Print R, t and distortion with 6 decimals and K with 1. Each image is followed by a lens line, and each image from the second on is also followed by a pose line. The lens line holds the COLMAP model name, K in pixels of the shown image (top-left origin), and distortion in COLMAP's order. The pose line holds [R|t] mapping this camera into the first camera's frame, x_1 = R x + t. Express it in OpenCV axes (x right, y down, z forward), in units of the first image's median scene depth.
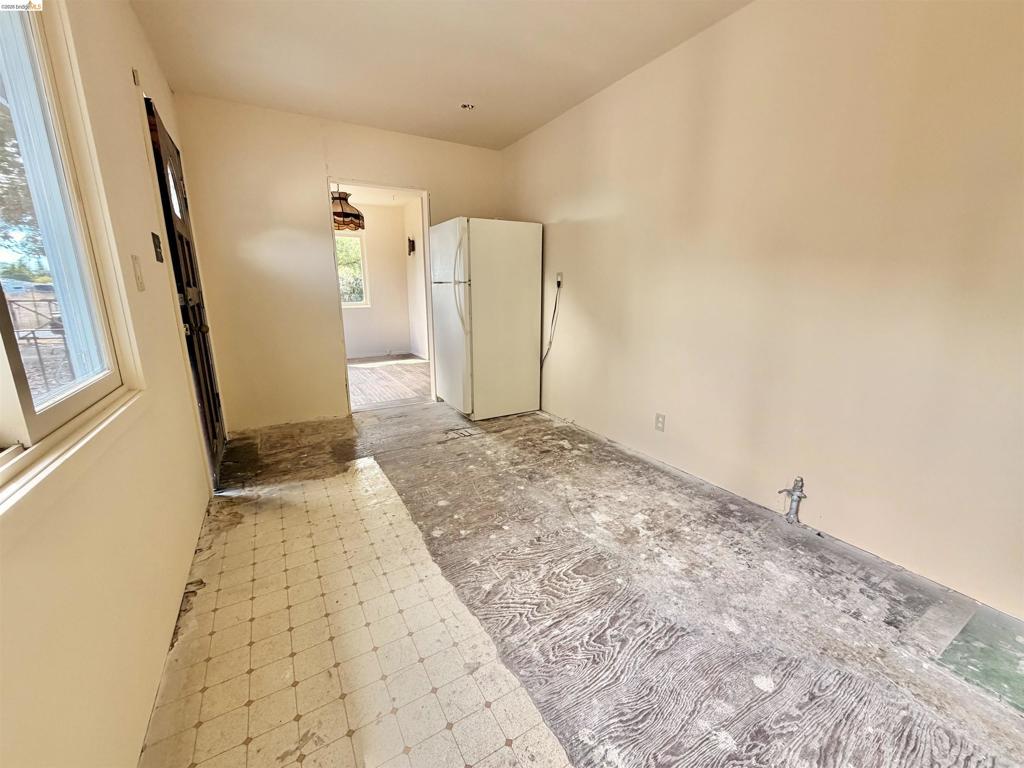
lens RADIAL K [[408.7, 0, 507.7], [0, 408.7, 384.4], [0, 0, 1]] dist [0.002059, 0.000040]
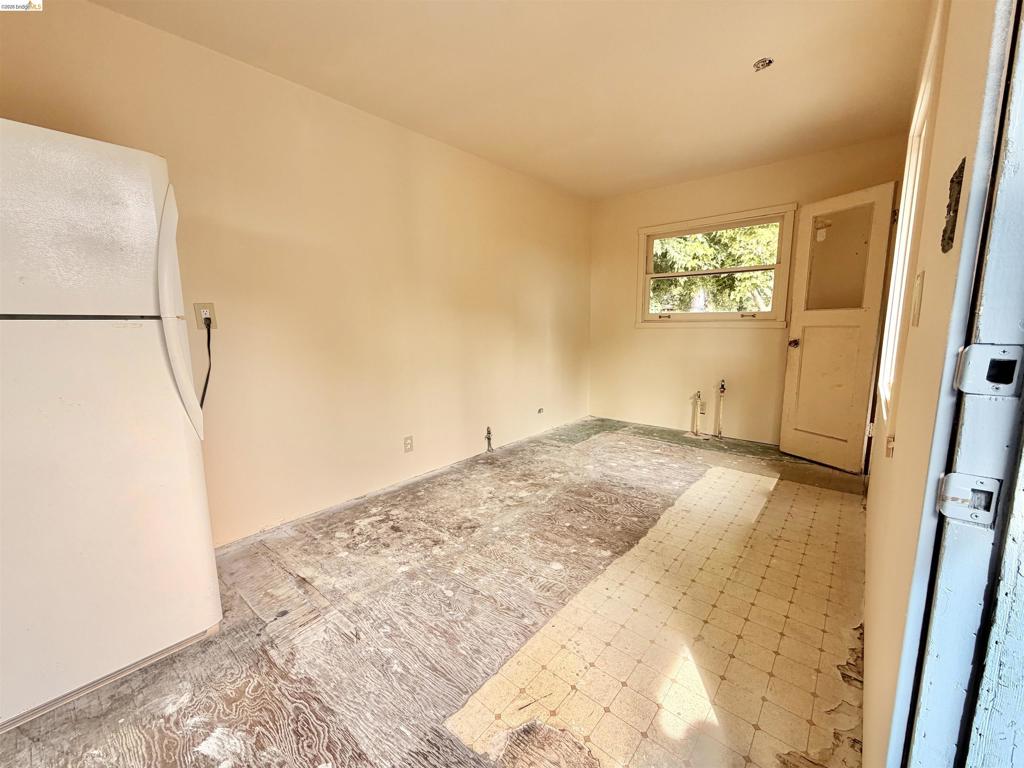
lens RADIAL K [[408.7, 0, 507.7], [0, 408.7, 384.4], [0, 0, 1]] dist [0.002059, 0.000040]
pose [[-0.322039, -0.137477, 0.936691, -0.887791], [0.230314, 0.948300, 0.218364, -0.293214], [-0.918284, 0.286055, -0.273727, 1.218025]]
